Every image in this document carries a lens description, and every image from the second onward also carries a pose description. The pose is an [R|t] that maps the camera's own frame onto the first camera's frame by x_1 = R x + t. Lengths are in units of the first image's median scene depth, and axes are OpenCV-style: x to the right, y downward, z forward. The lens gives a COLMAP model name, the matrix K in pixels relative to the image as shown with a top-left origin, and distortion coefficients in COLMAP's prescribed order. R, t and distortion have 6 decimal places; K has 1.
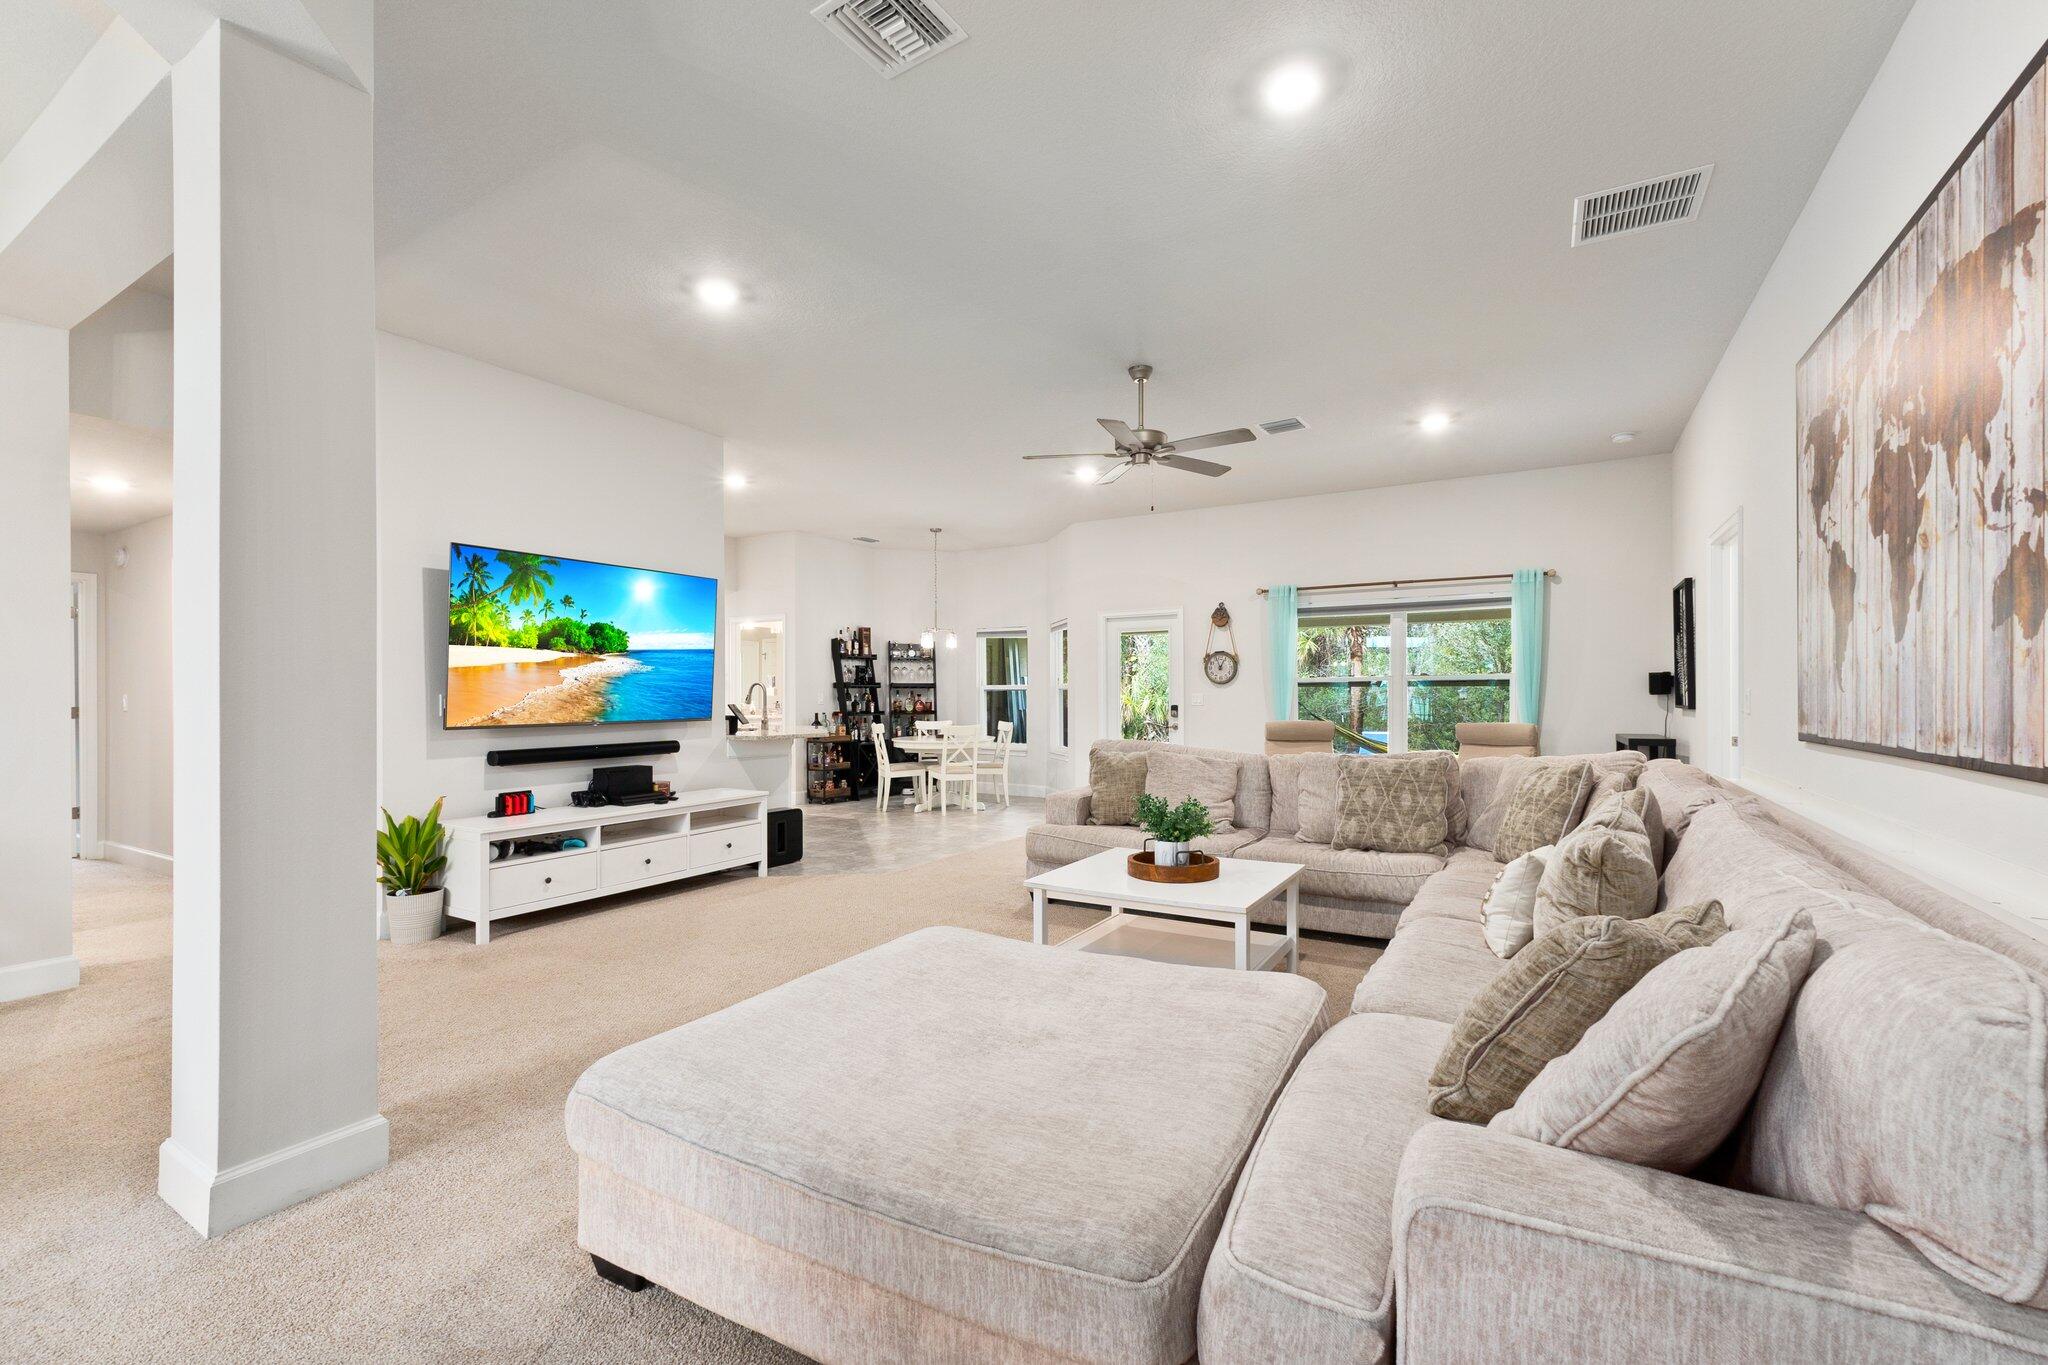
lens RADIAL K [[866.5, 0, 1023.0], [0, 866.5, 712.6], [0, 0, 1]] dist [0.001870, 0.000390]
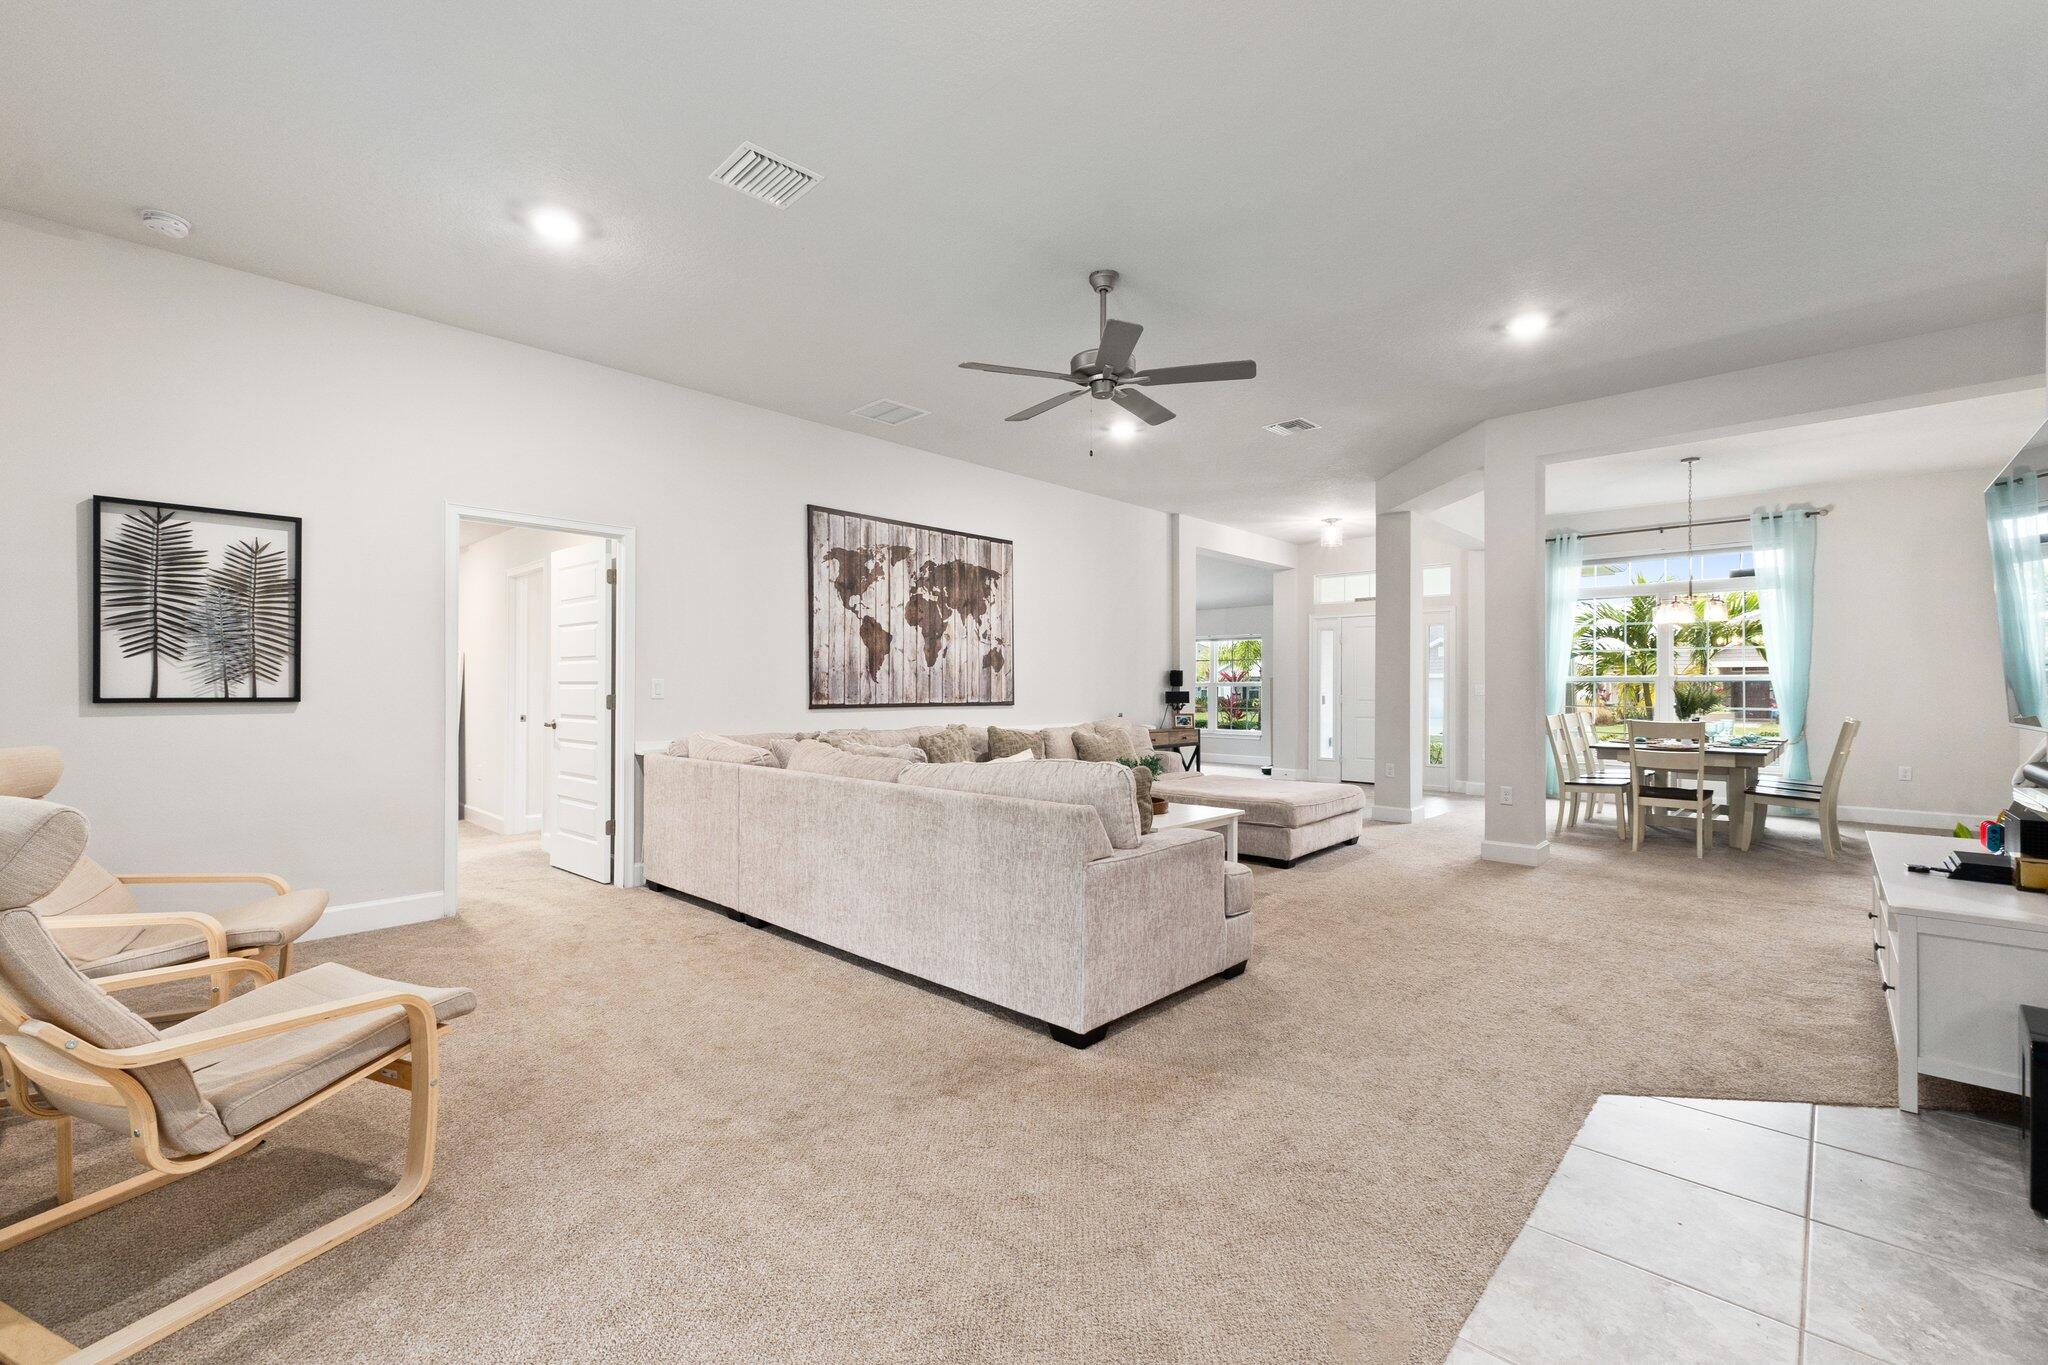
lens RADIAL K [[859.2, 0, 1026.1], [0, 859.2, 686.2], [0, 0, 1]] dist [0.000875, -0.000077]
pose [[-0.977751, 0.001359, 0.209765, 0.022810], [0.004779, 0.999864, 0.015797, -0.016544], [-0.209715, 0.016448, -0.977624, 1.047713]]
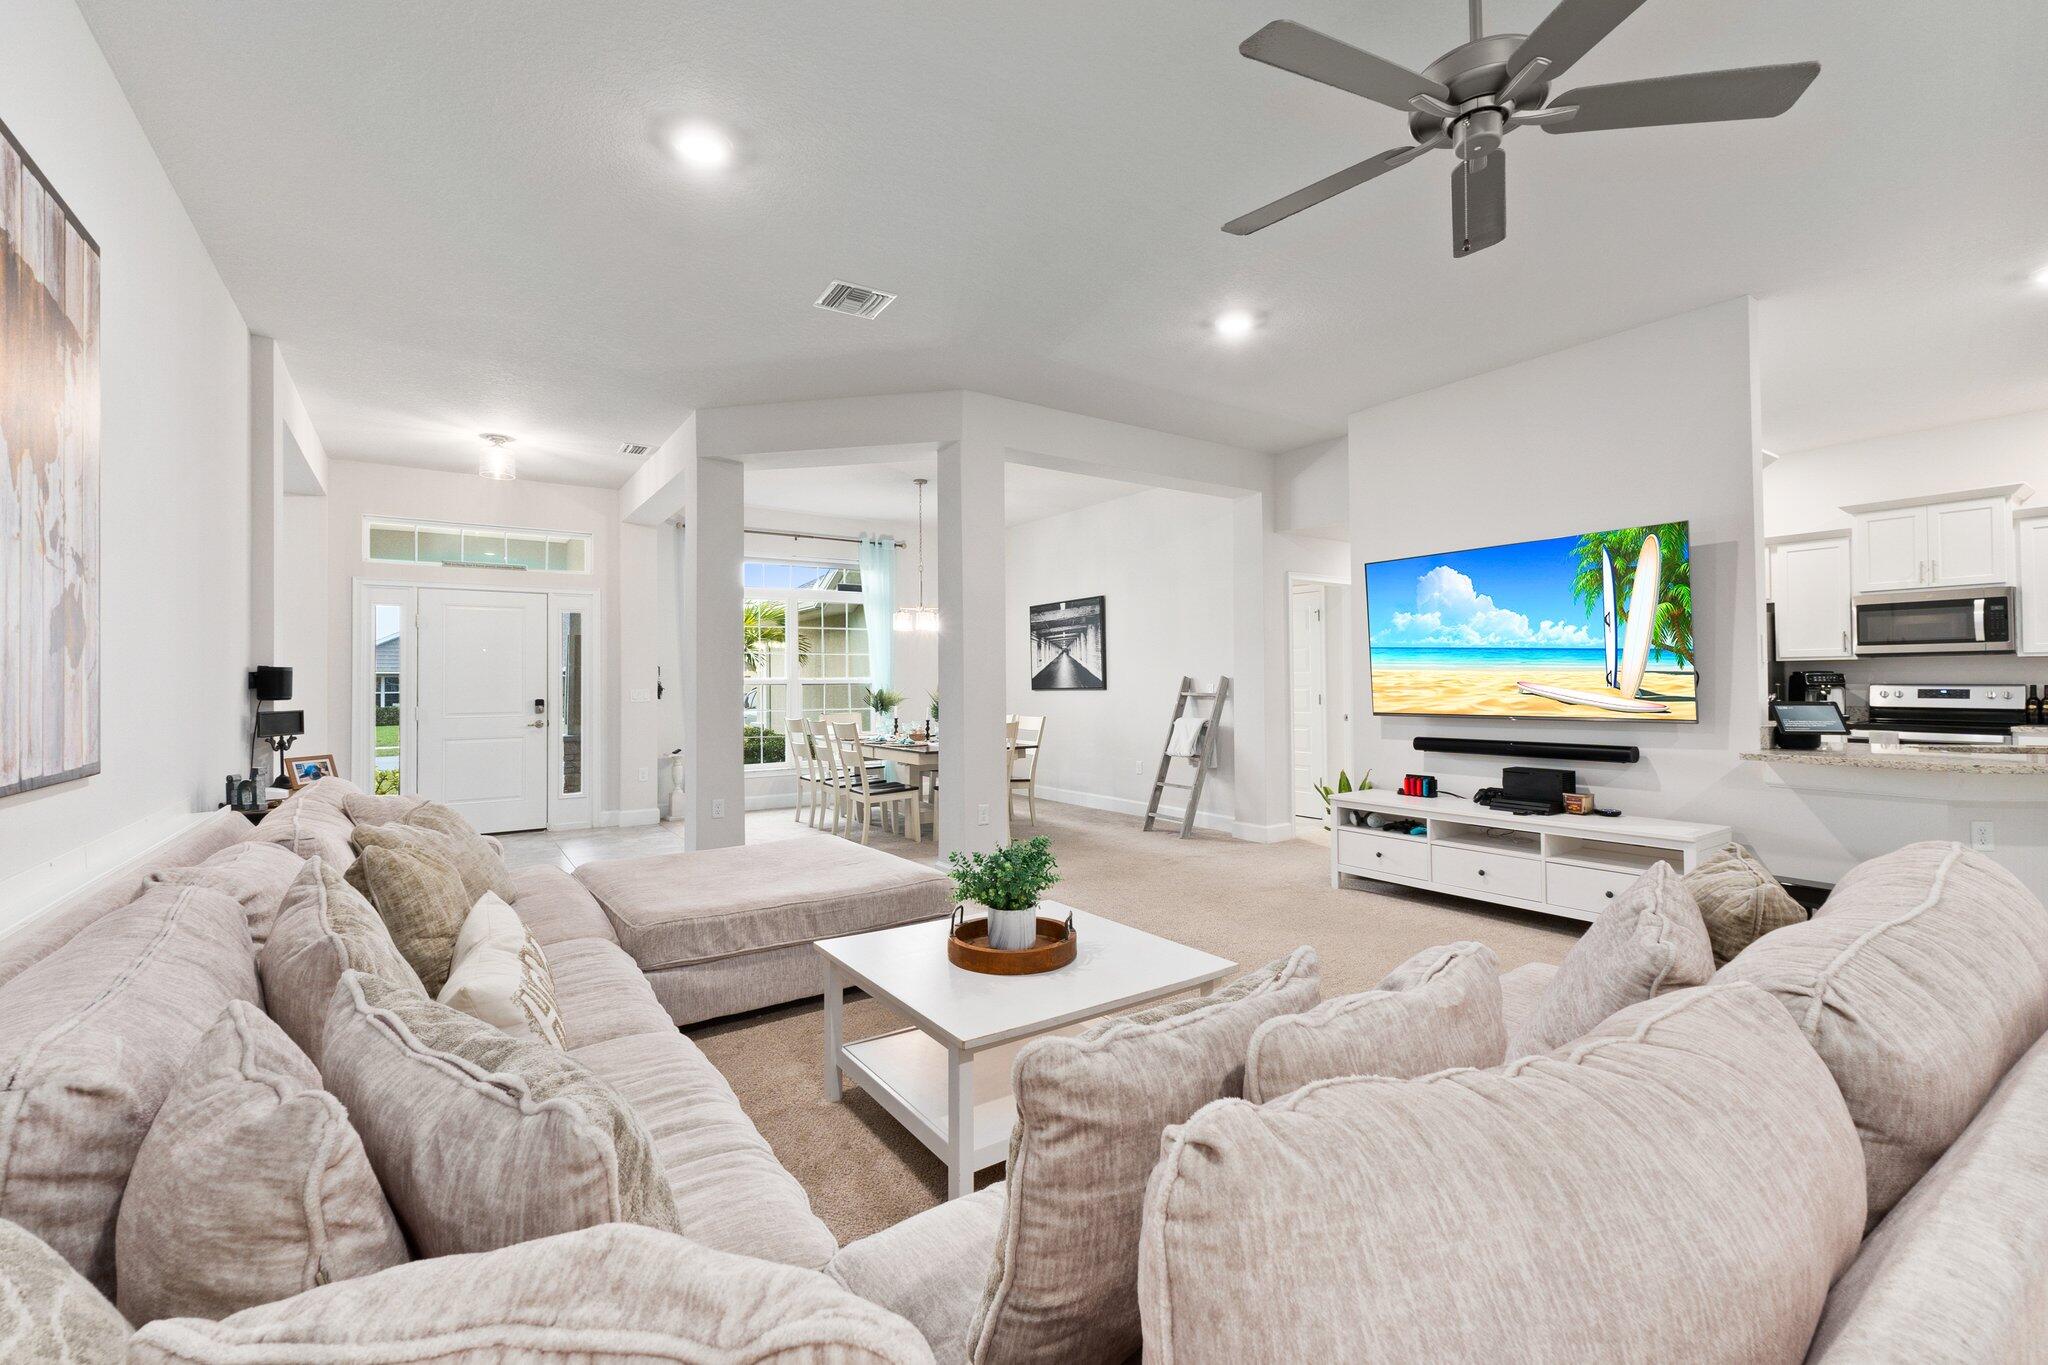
lens RADIAL K [[863.5, 0, 1024.0], [0, 863.5, 682.5], [0, 0, 1]] dist [0.002289, 0.000336]
pose [[-0.412414, 0.004980, -0.910983, 0.353546], [-0.009815, 0.999903, 0.009909, -0.018326], [0.910944, 0.013028, -0.412325, 0.566457]]
